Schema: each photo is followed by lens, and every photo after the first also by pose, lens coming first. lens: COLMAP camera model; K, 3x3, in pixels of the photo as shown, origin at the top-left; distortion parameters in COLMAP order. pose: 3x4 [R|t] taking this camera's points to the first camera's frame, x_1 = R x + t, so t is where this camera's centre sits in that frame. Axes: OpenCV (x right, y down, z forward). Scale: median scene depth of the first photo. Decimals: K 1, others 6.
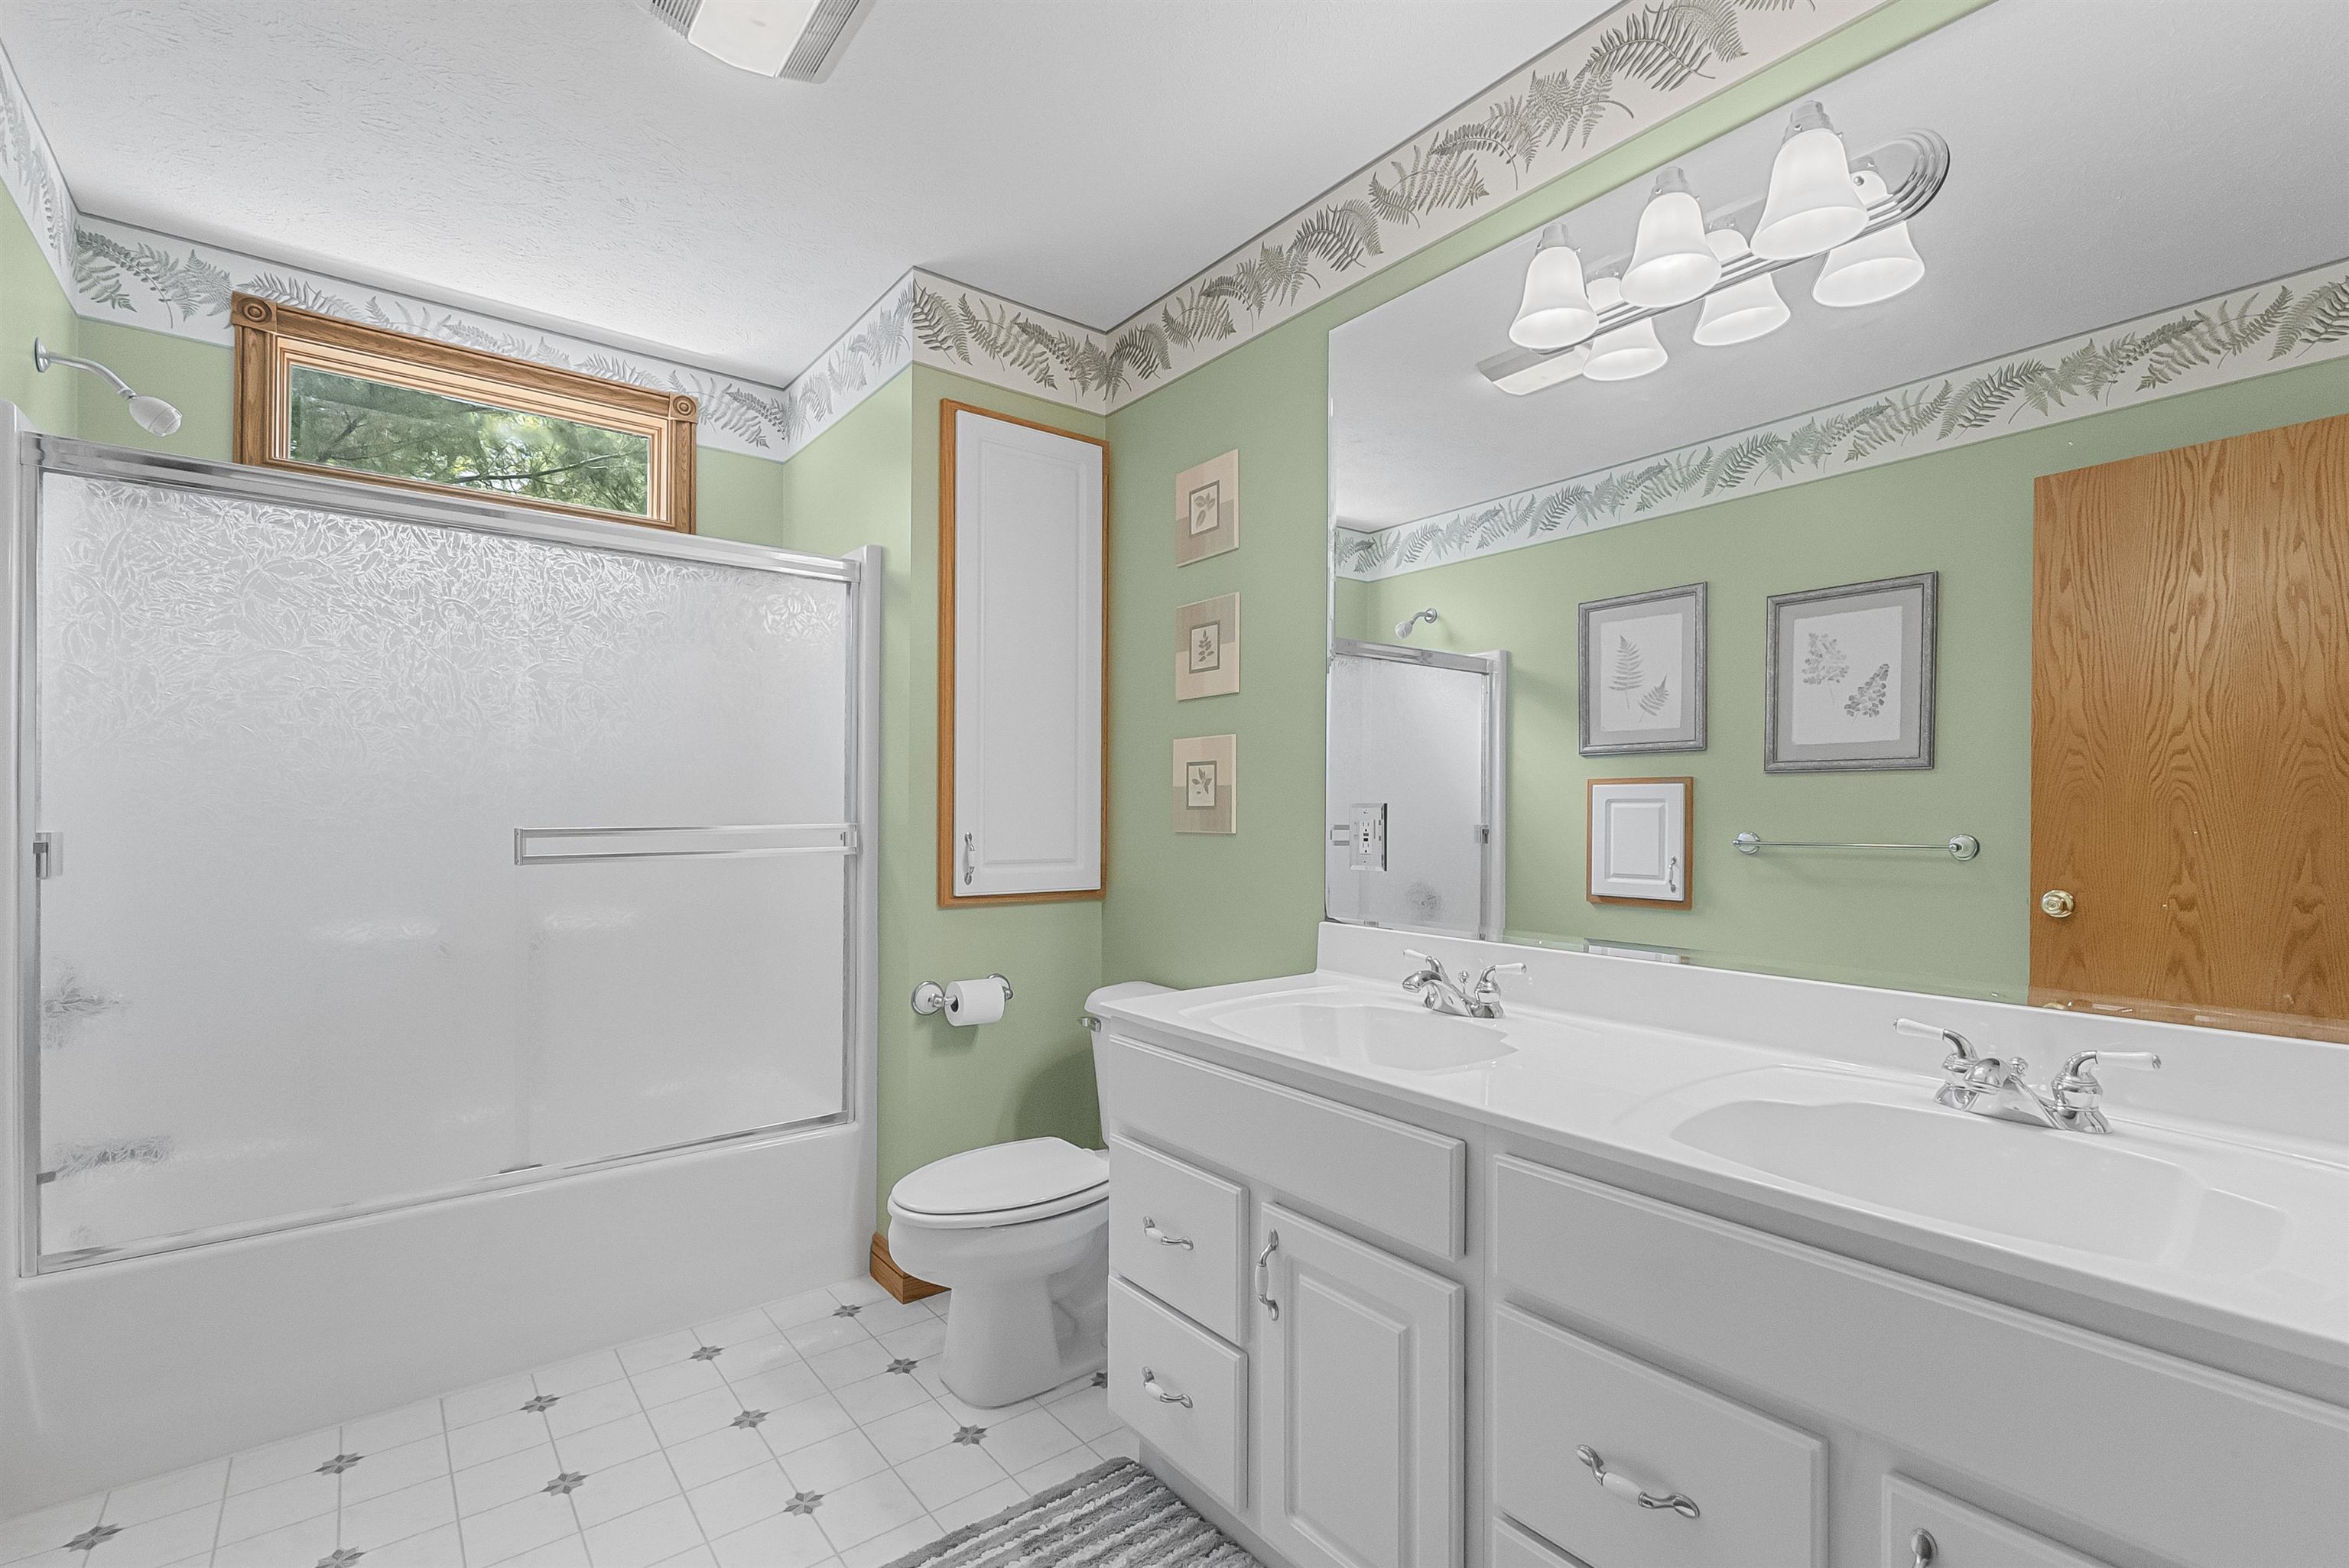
lens RADIAL K [[1002.5, 0, 1171.4], [0, 1002.5, 797.4], [0, 0, 1]] dist [0.002152, 0.000059]
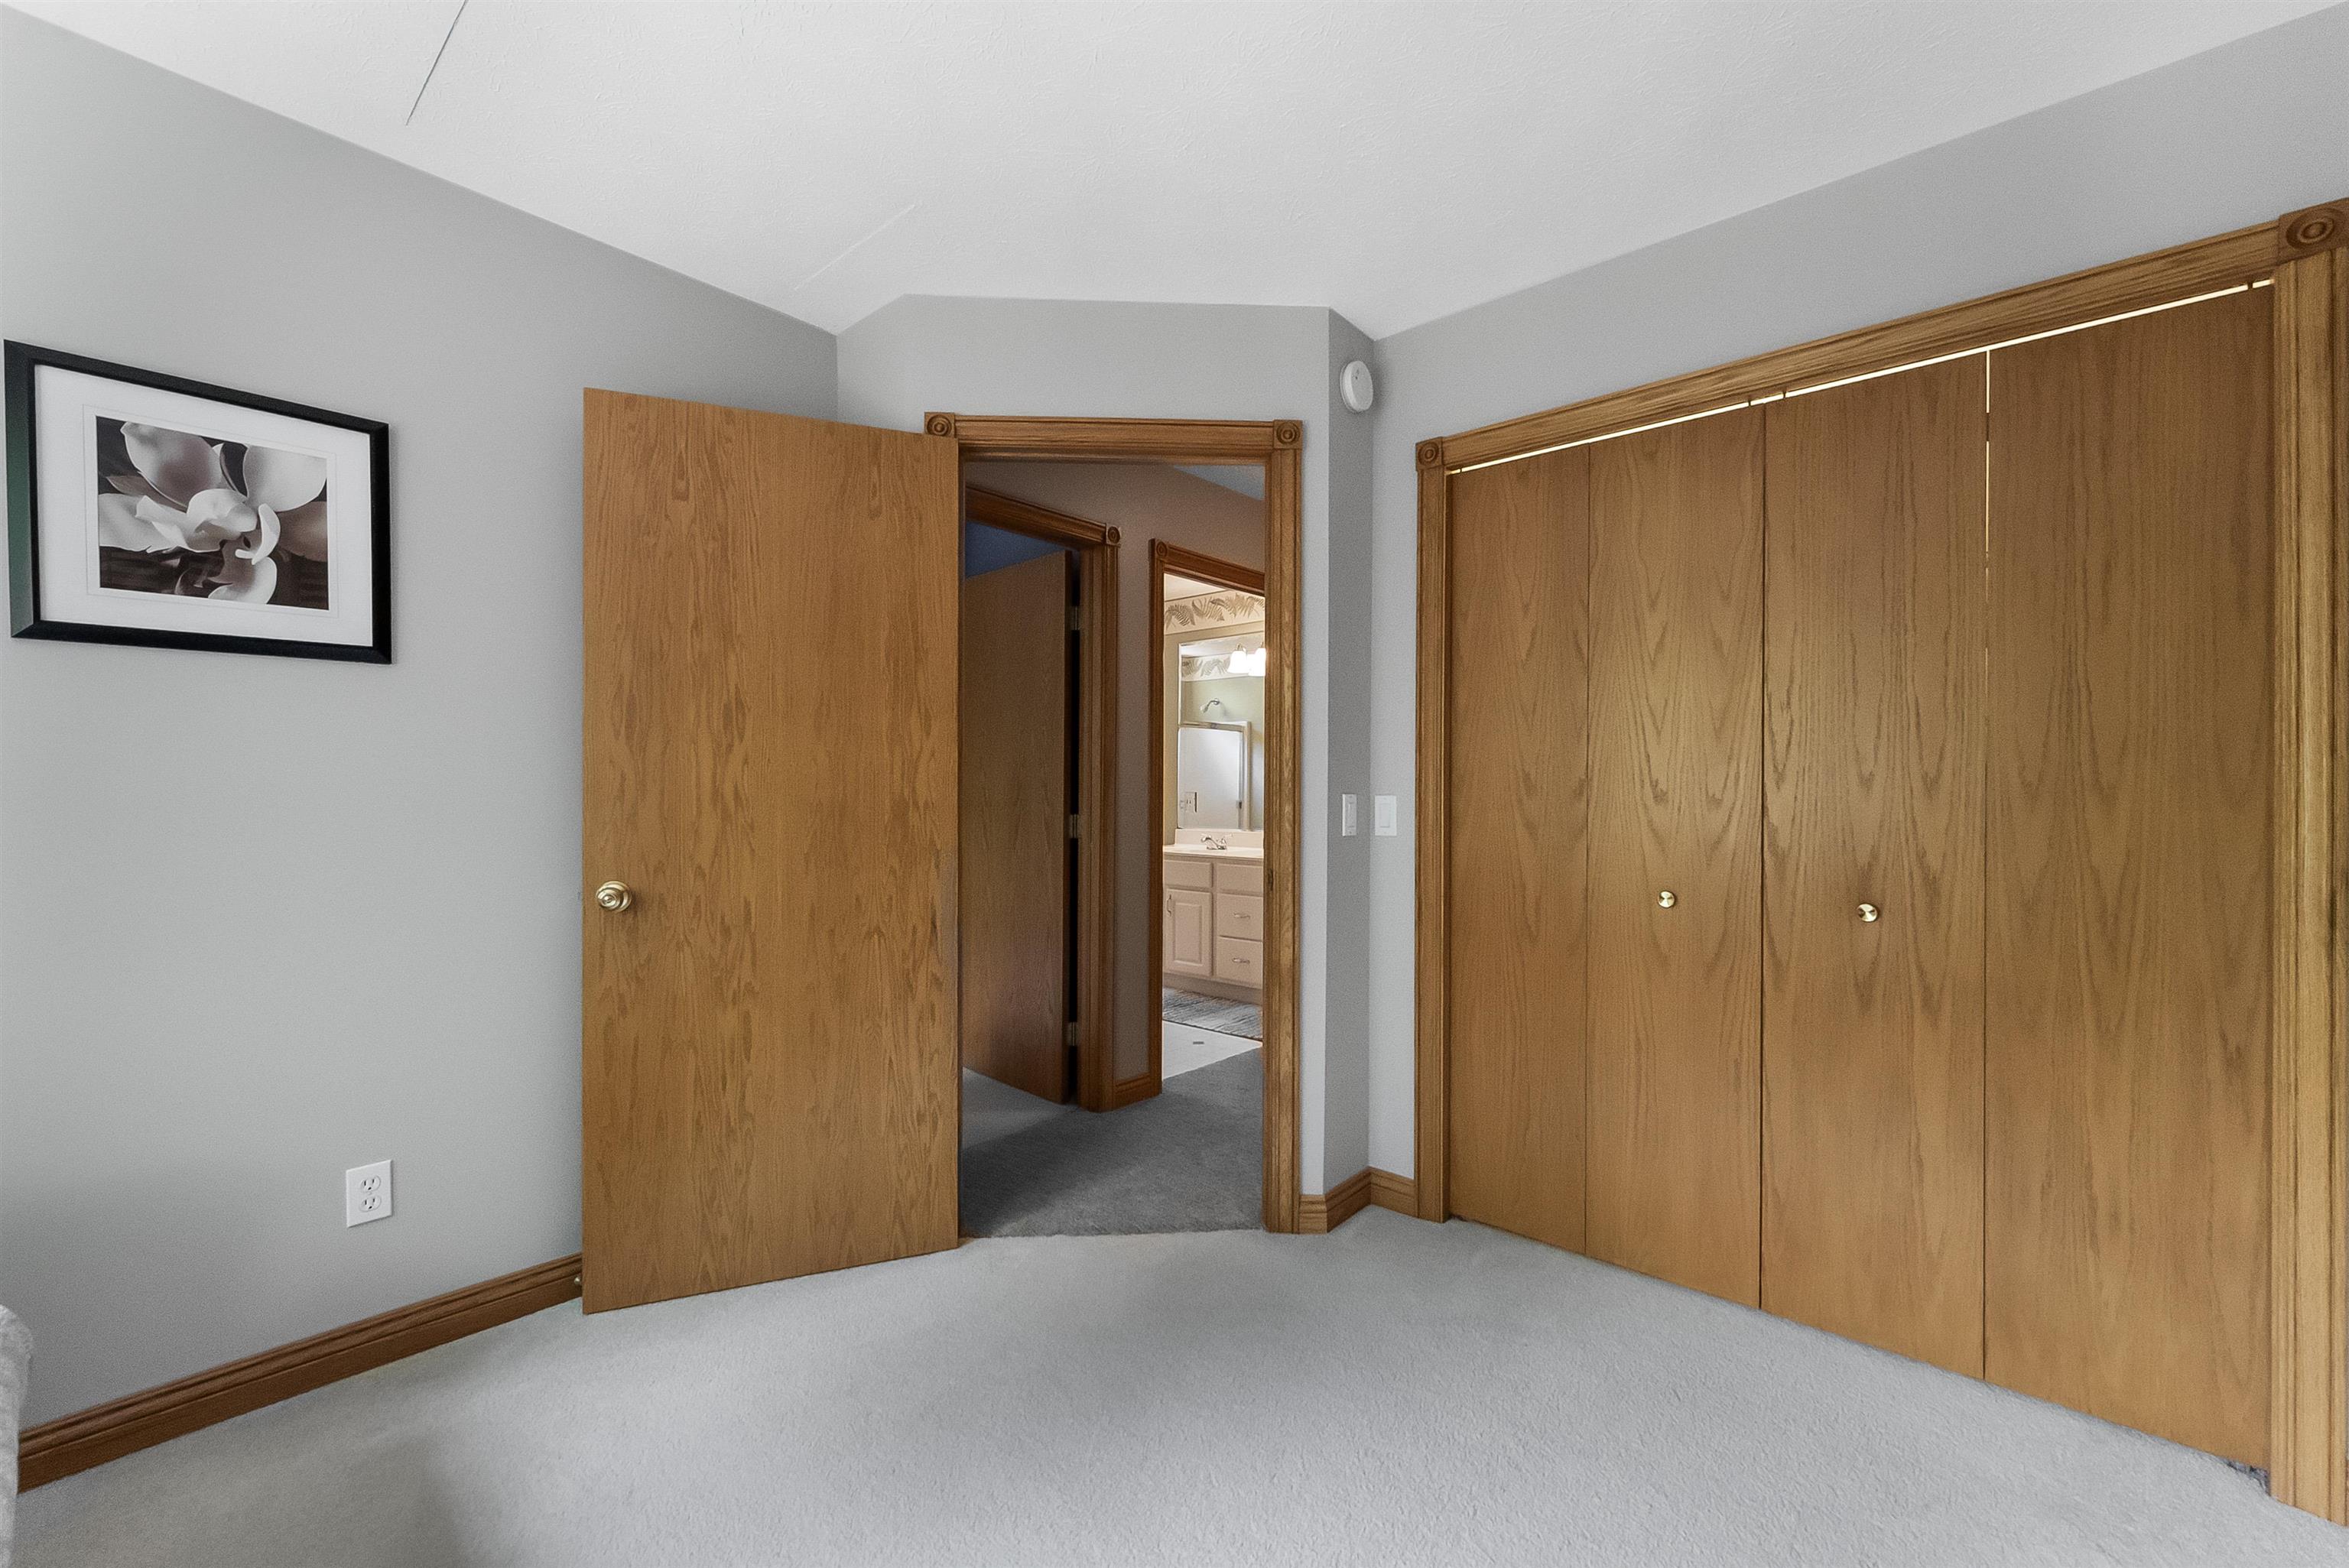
lens RADIAL K [[957.8, 0, 1172.1], [0, 957.8, 787.7], [0, 0, 1]] dist [-0.002009, 0.000019]
pose [[0.982681, -0.001287, 0.185303, -0.223510], [-0.000428, 0.999957, 0.009212, -0.020137], [-0.185307, -0.009132, 0.982638, -1.037426]]
